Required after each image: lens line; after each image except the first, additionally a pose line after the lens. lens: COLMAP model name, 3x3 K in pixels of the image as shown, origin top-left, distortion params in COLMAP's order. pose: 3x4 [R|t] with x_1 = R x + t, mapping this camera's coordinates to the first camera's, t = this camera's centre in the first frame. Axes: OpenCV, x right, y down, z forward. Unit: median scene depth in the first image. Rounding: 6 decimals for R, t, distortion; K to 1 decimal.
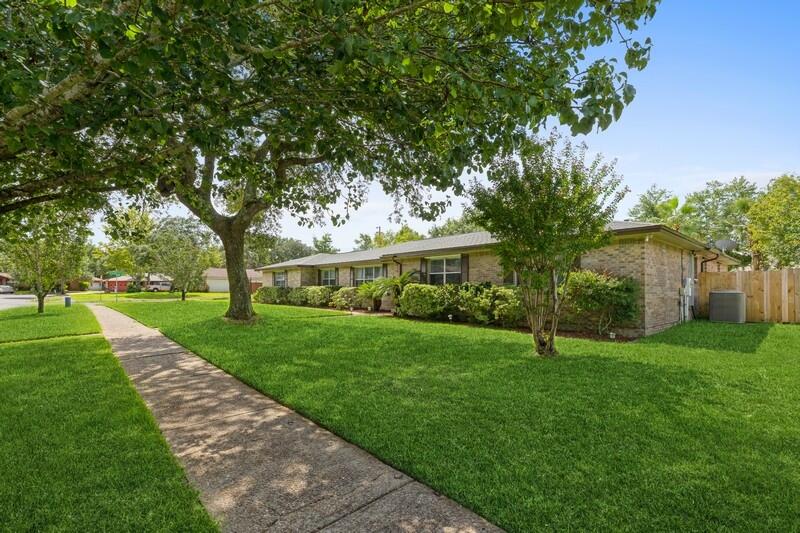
lens RADIAL K [[359.7, 0, 401.8], [0, 359.7, 272.0], [0, 0, 1]] dist [0.002614, -0.000085]
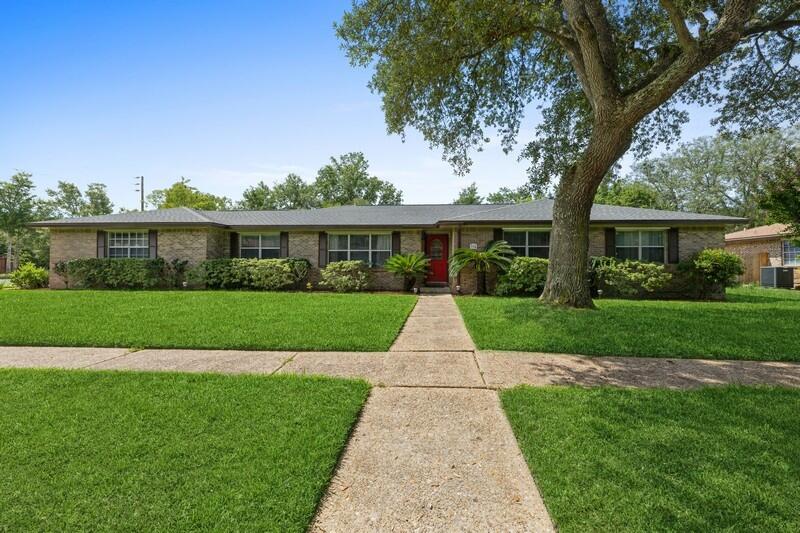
lens RADIAL K [[359.7, 0, 401.8], [0, 359.7, 272.0], [0, 0, 1]] dist [0.002614, -0.000085]
pose [[0.718358, -0.002236, 0.695671, -0.500173], [-0.037591, 0.998409, 0.042027, 0.026922], [-0.694658, -0.056341, 0.717131, 0.365478]]
